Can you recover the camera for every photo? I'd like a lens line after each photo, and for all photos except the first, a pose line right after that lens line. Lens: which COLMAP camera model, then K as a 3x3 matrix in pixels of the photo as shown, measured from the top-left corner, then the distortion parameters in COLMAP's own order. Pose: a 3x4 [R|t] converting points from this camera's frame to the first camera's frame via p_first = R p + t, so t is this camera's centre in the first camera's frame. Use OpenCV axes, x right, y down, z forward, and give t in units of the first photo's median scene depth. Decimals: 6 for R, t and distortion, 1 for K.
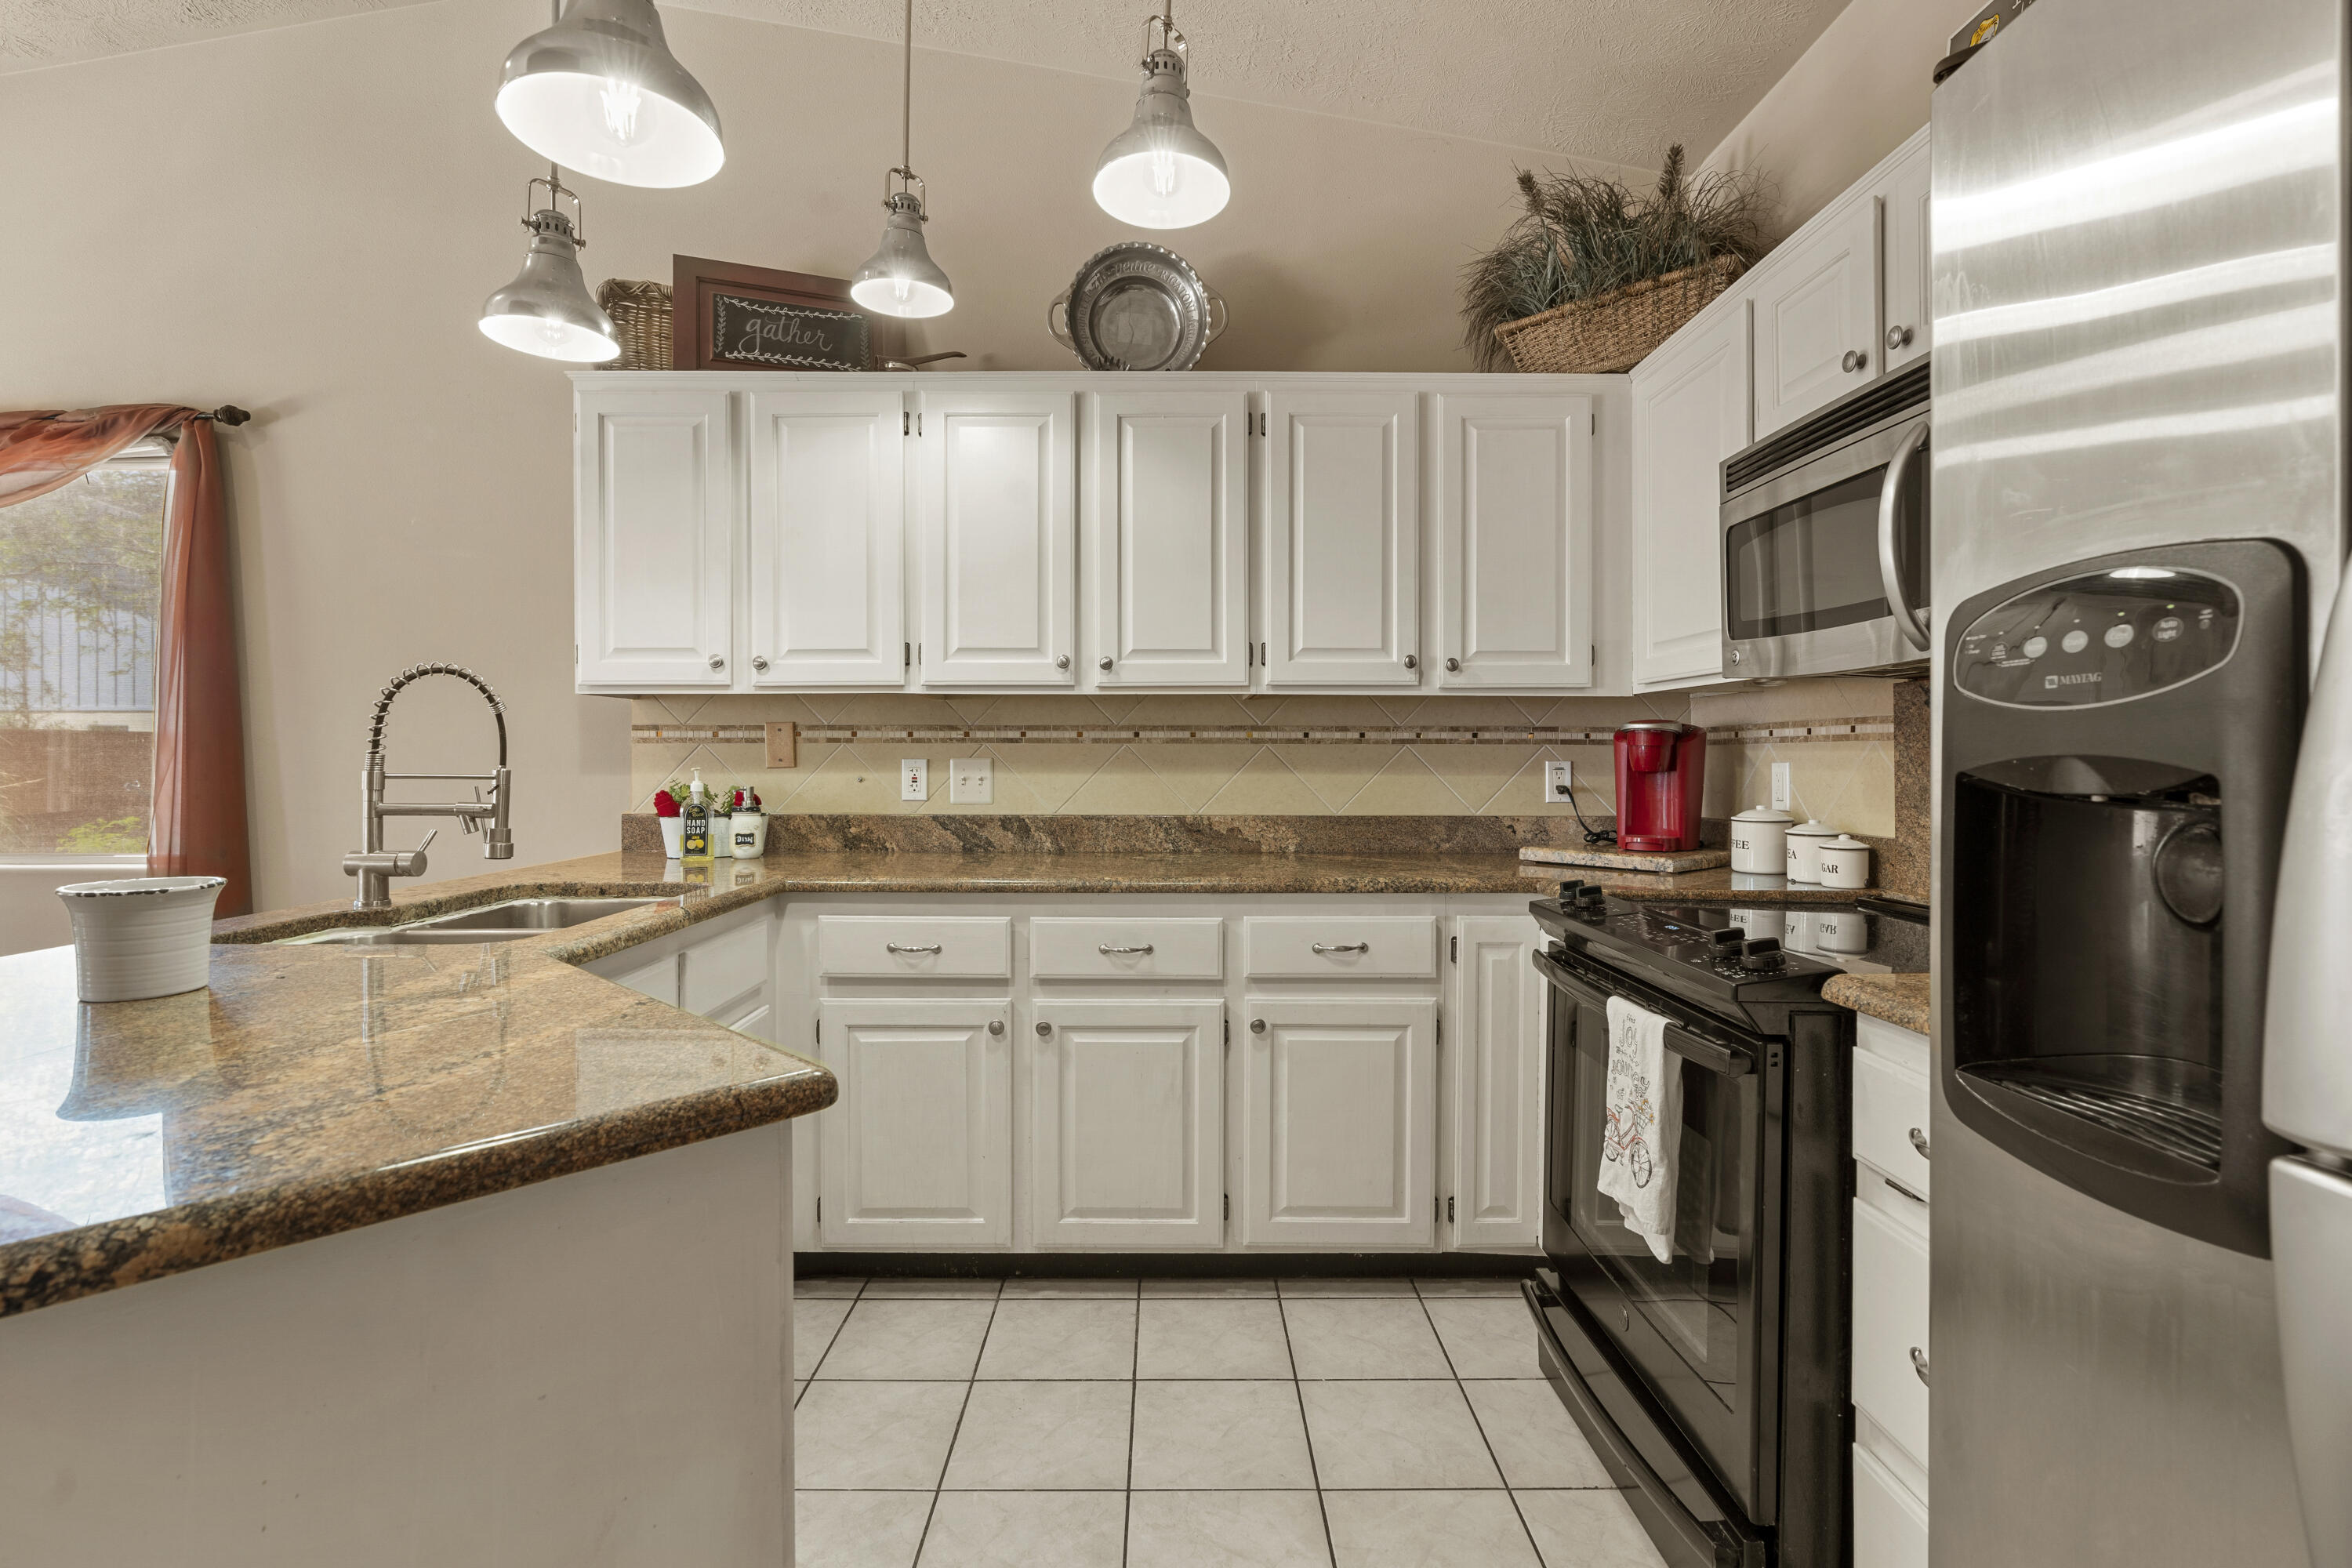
lens RADIAL K [[1083.2, 0, 1175.2], [0, 1083.2, 753.3], [0, 0, 1]] dist [-0.006825, 0.002106]
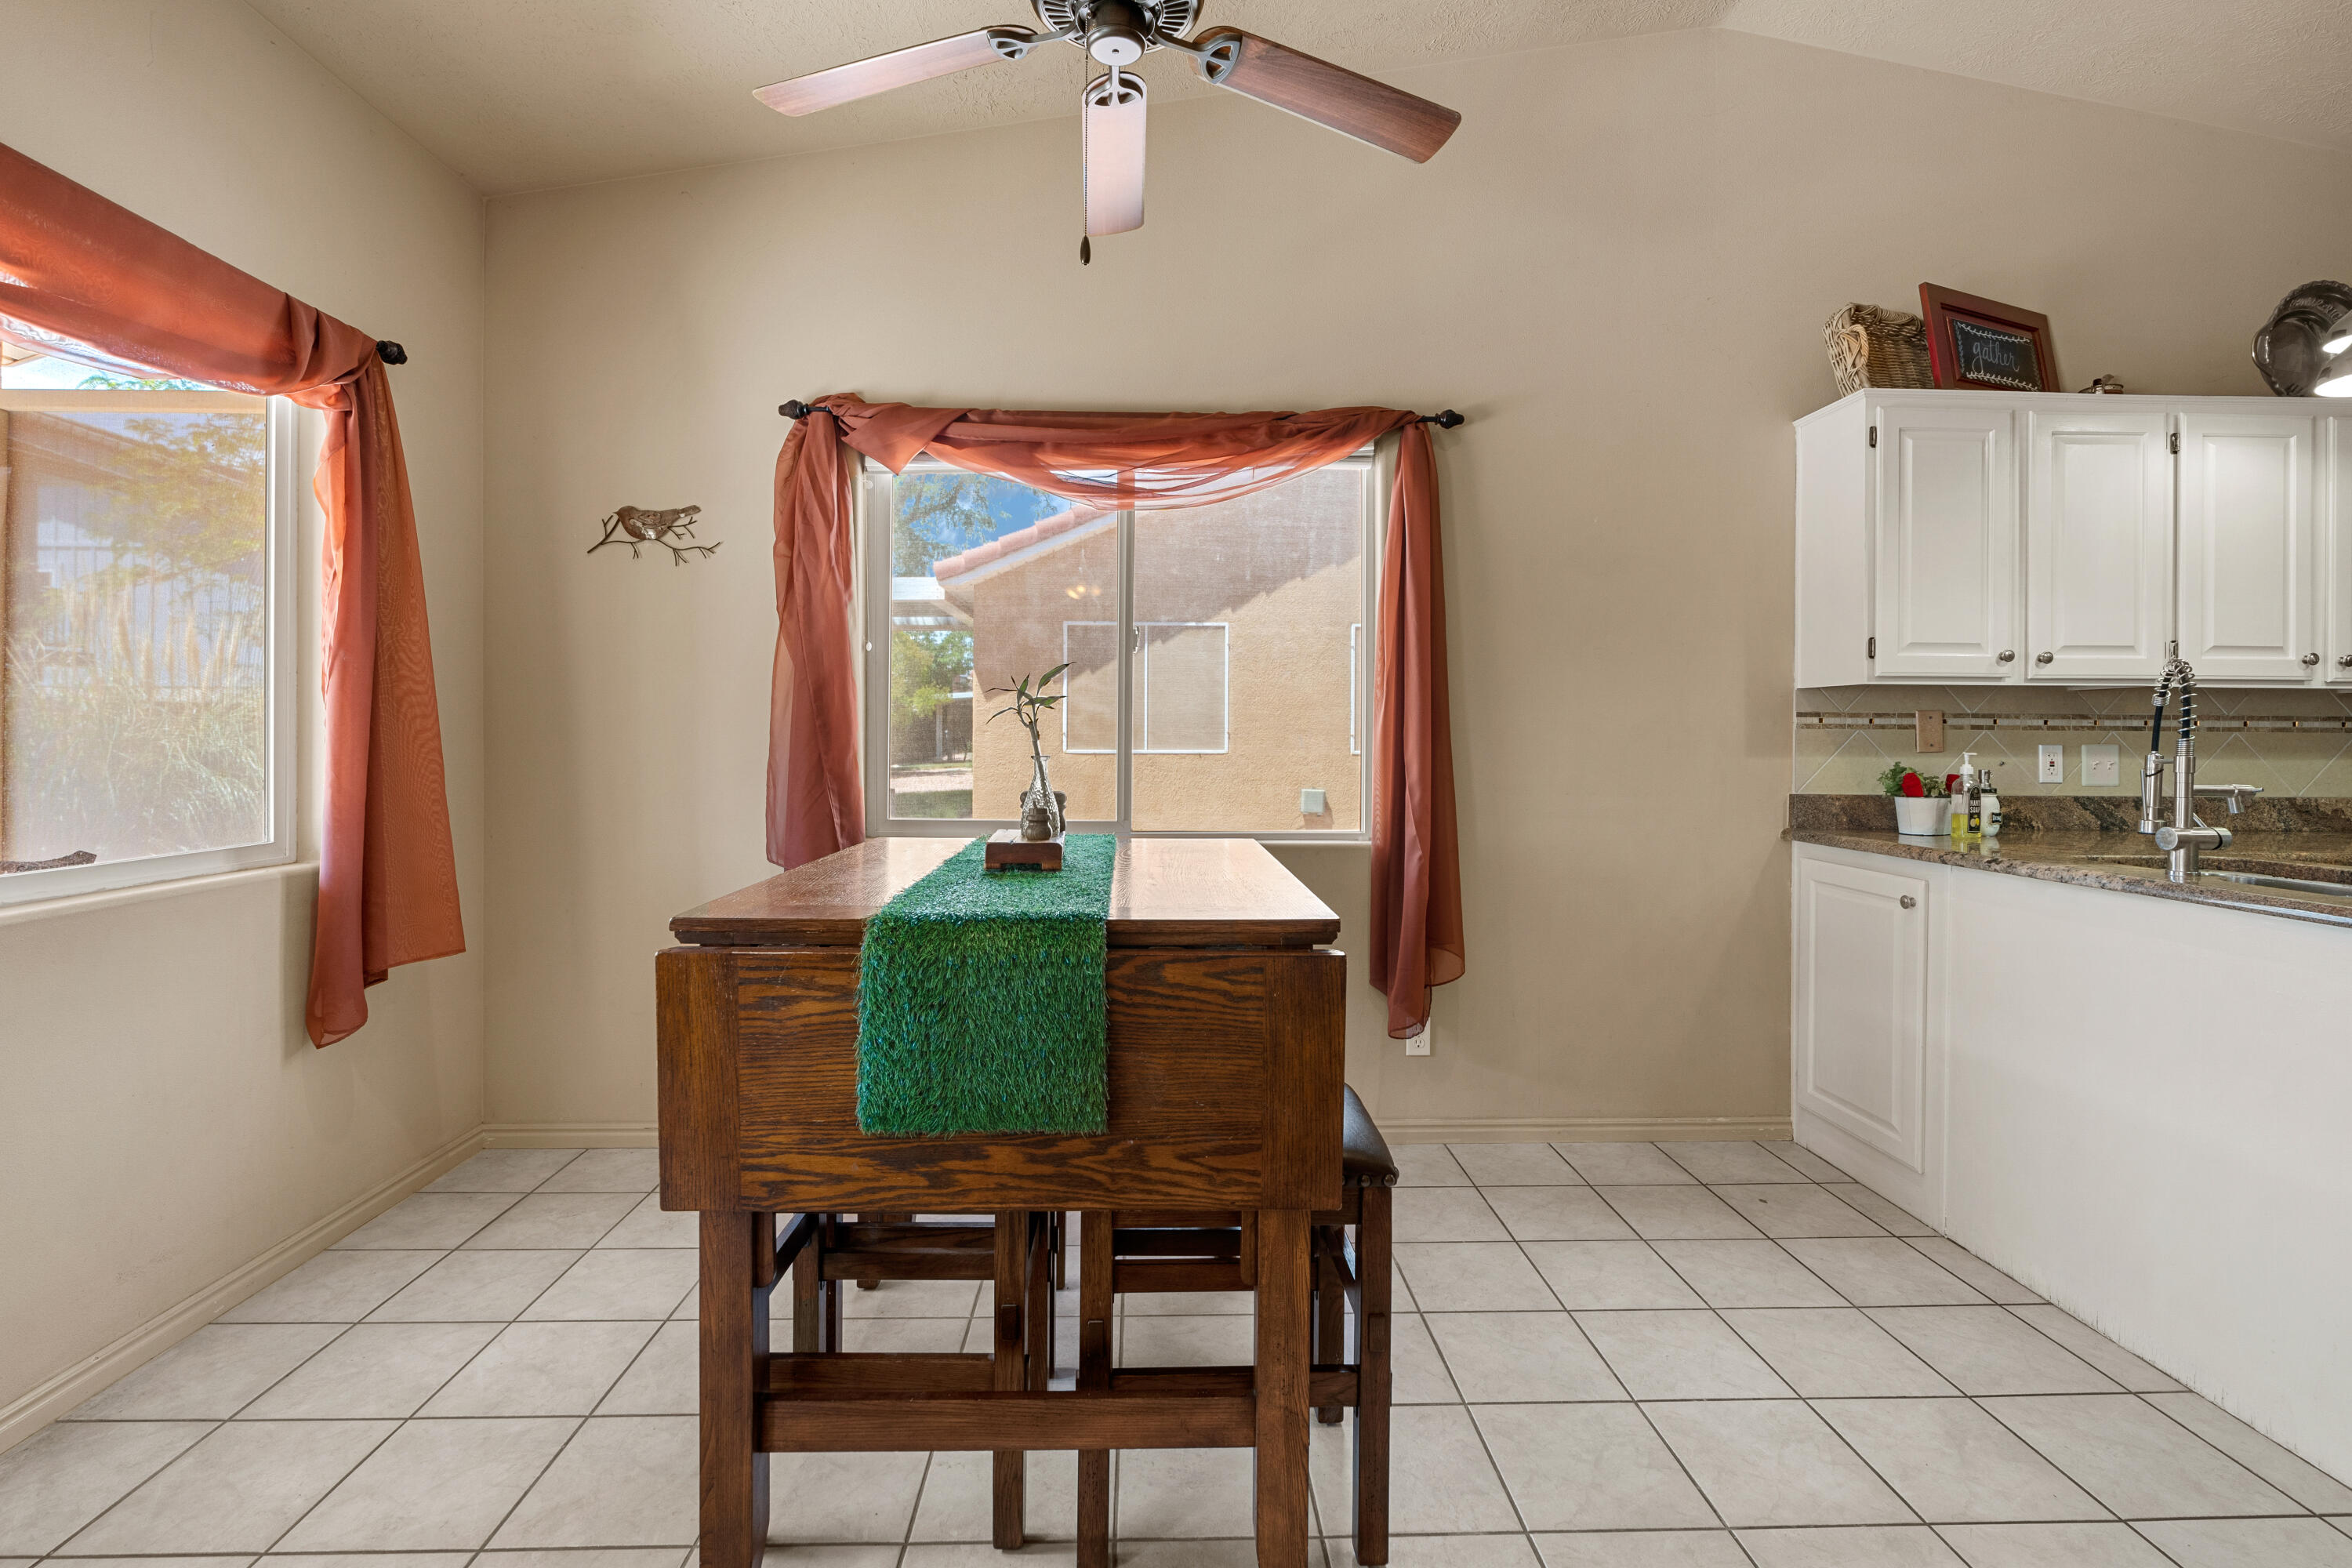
lens RADIAL K [[1083.2, 0, 1180.5], [0, 1083.2, 729.9], [0, 0, 1]] dist [-0.006825, 0.002106]
pose [[0.999312, 0.006345, 0.036530, -1.160722], [-0.006211, 0.999974, -0.003770, -0.000406], [-0.036553, 0.003540, 0.999325, -0.057818]]
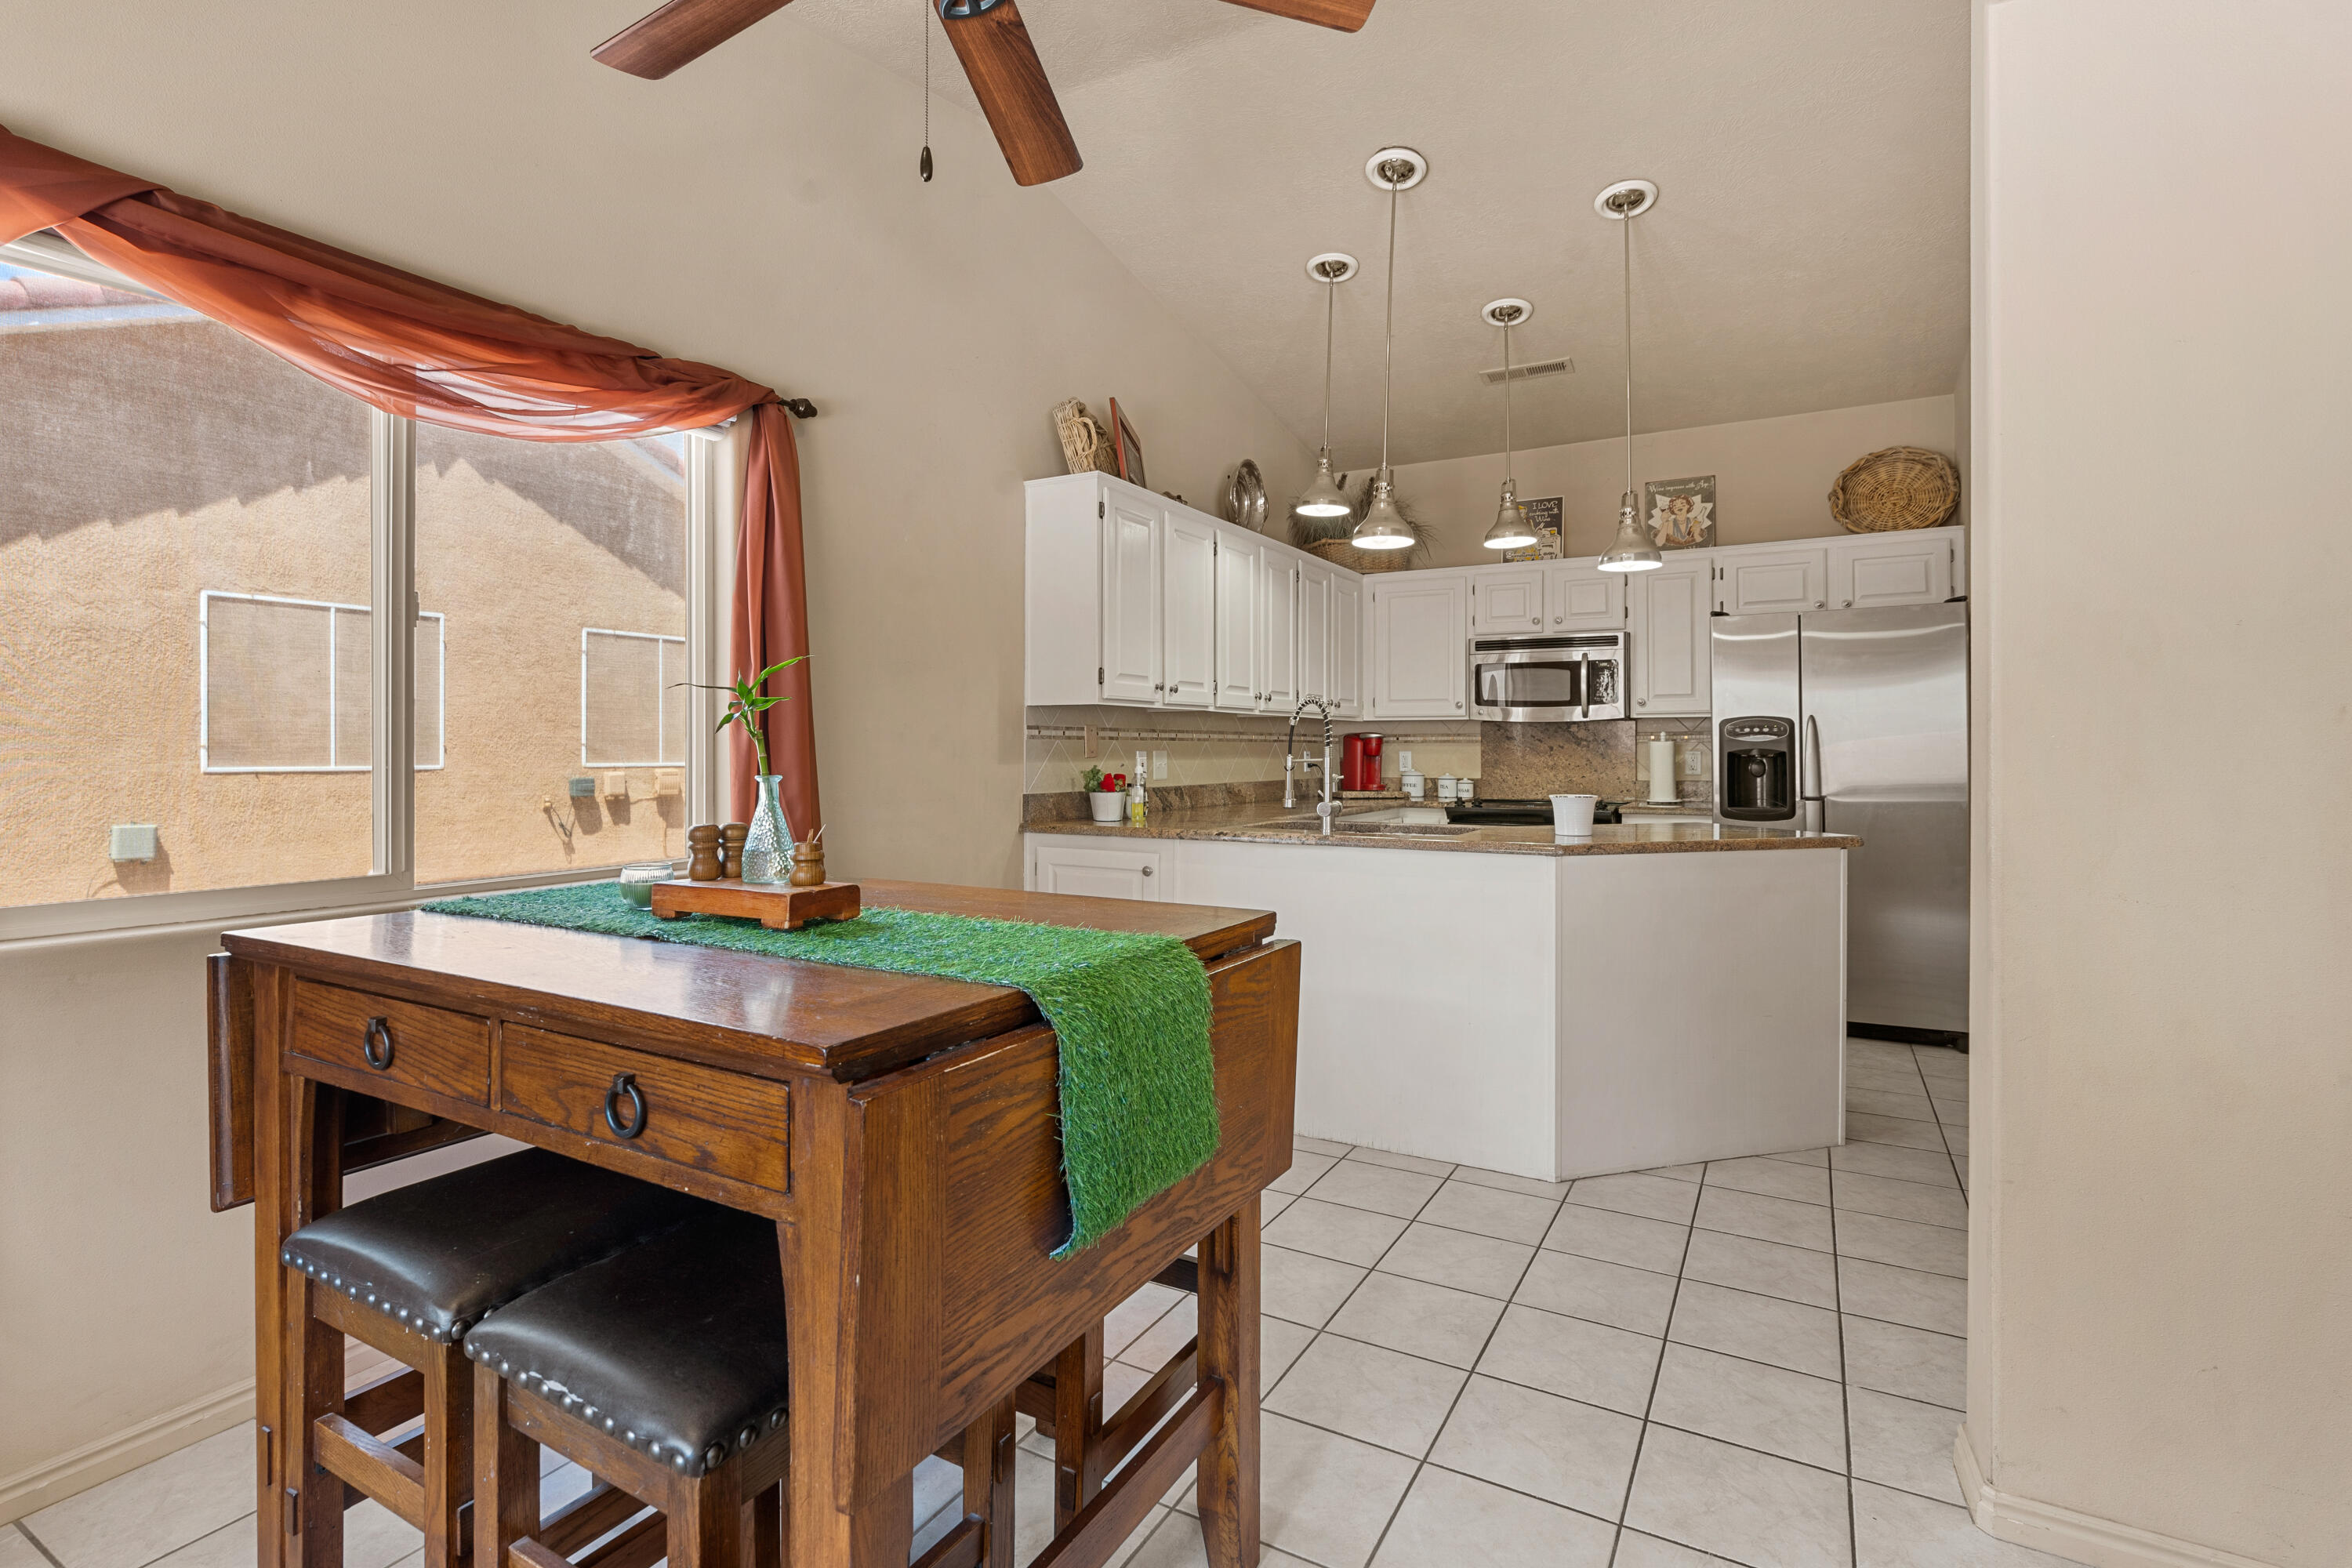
lens RADIAL K [[1083.2, 0, 1225.4], [0, 1083.2, 742.3], [0, 0, 1]] dist [-0.006825, 0.002106]
pose [[0.495471, 0.004725, 0.868612, -1.510630], [-0.001702, 0.999989, -0.004468, -0.000254], [-0.868623, 0.000736, 0.495473, 0.150507]]
